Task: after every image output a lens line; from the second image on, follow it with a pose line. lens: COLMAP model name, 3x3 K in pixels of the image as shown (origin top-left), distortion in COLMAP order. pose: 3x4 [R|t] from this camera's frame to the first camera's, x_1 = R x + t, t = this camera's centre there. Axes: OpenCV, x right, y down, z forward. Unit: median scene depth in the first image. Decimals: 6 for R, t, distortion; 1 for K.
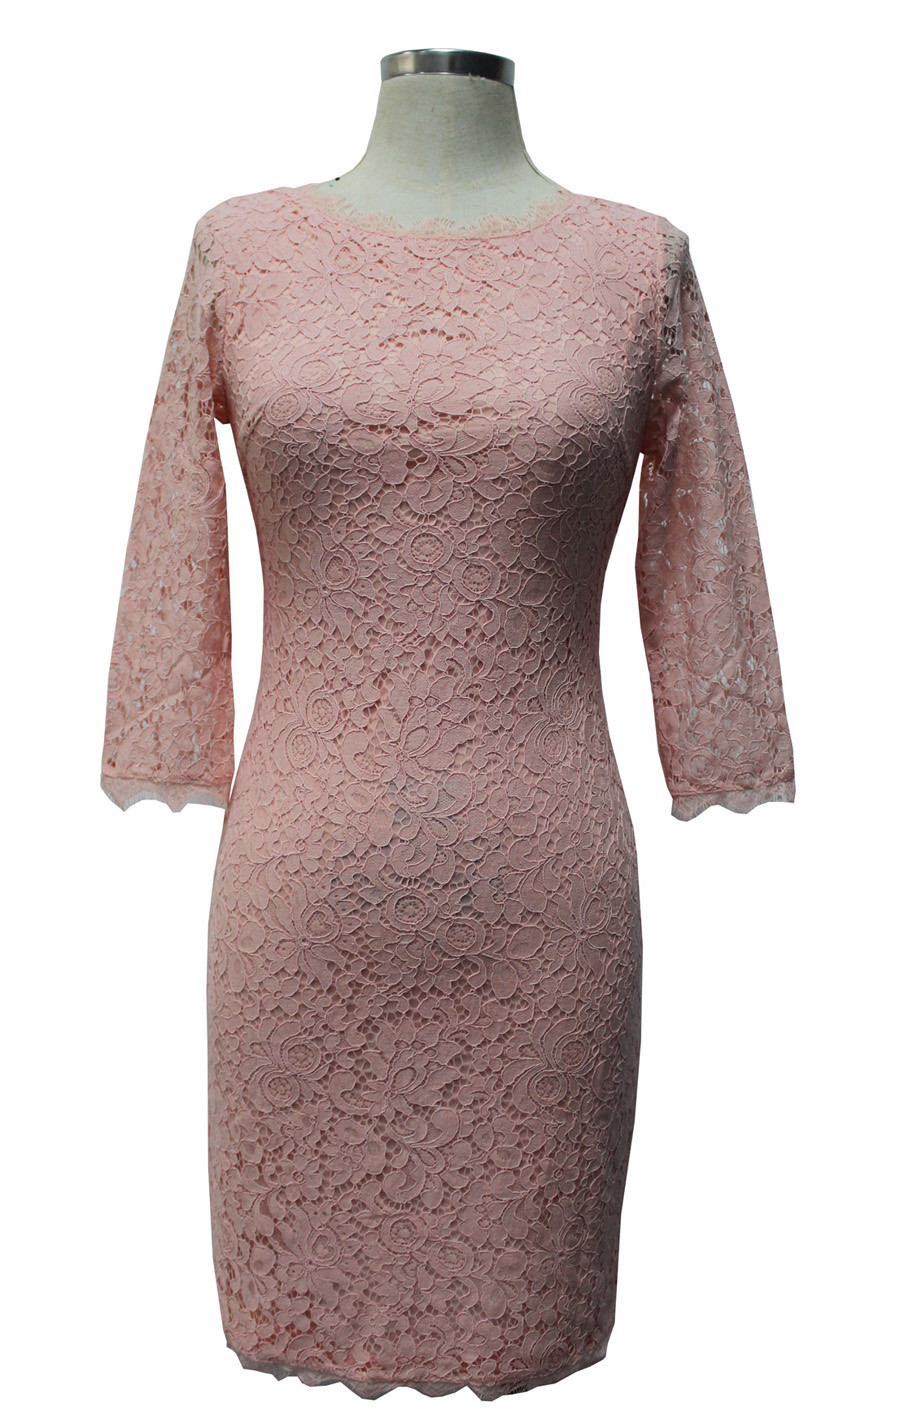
lens RADIAL K [[1338.9, 0, 464.1], [0, 1338.9, 687.8], [0, 0, 1]] dist [-0.120578, 0.000000]
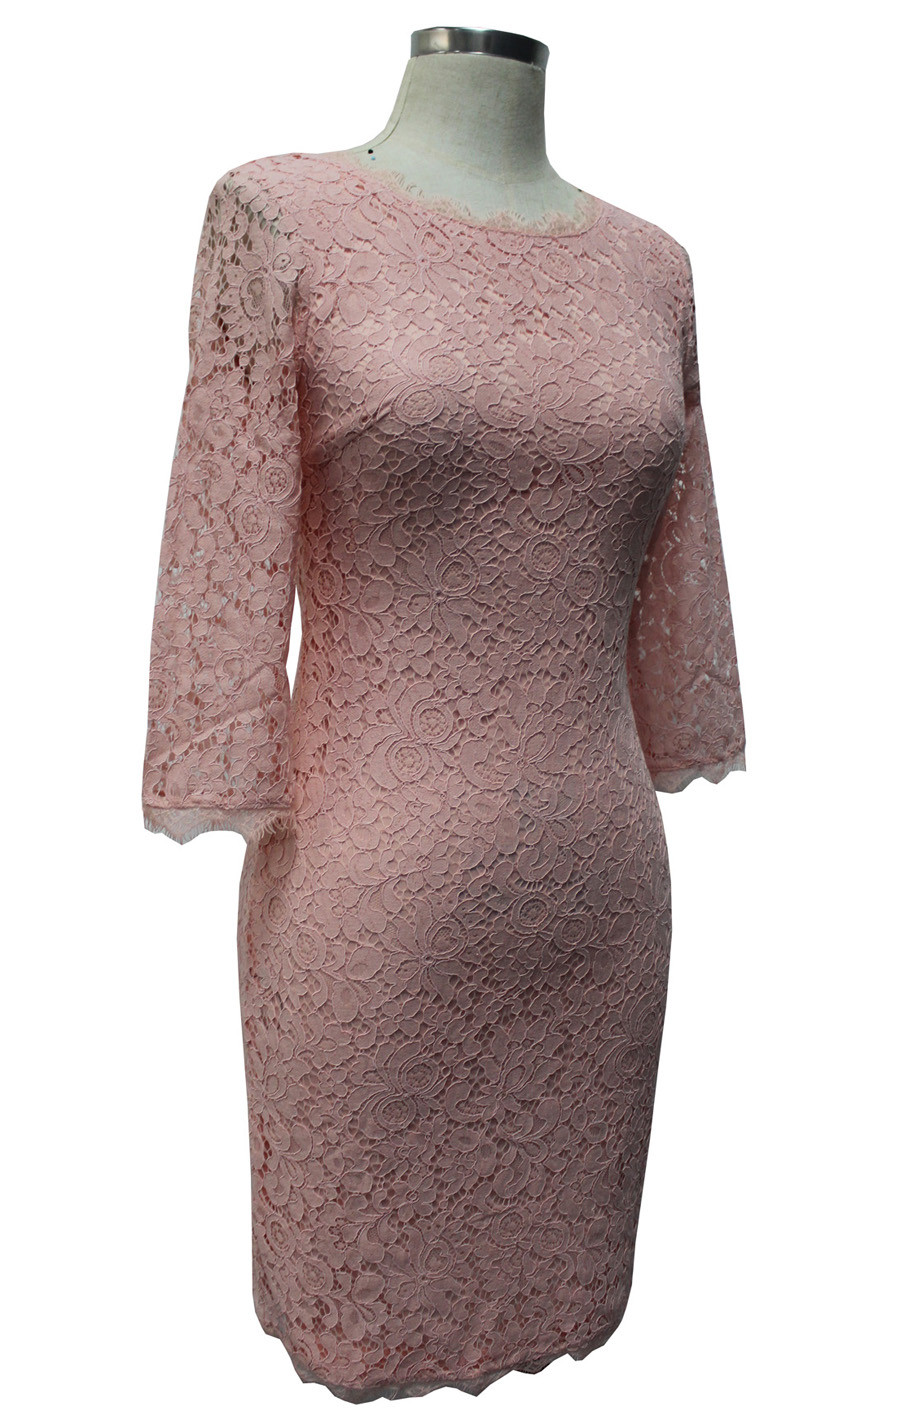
lens RADIAL K [[1338.9, 0, 456.3], [0, 1338.9, 702.2], [0, 0, 1]] dist [-0.120578, 0.000000]
pose [[0.894873, -0.062971, 0.441857, -0.511623], [0.034635, 0.996809, 0.071916, -0.064732], [-0.444976, -0.049052, 0.894198, 0.127643]]
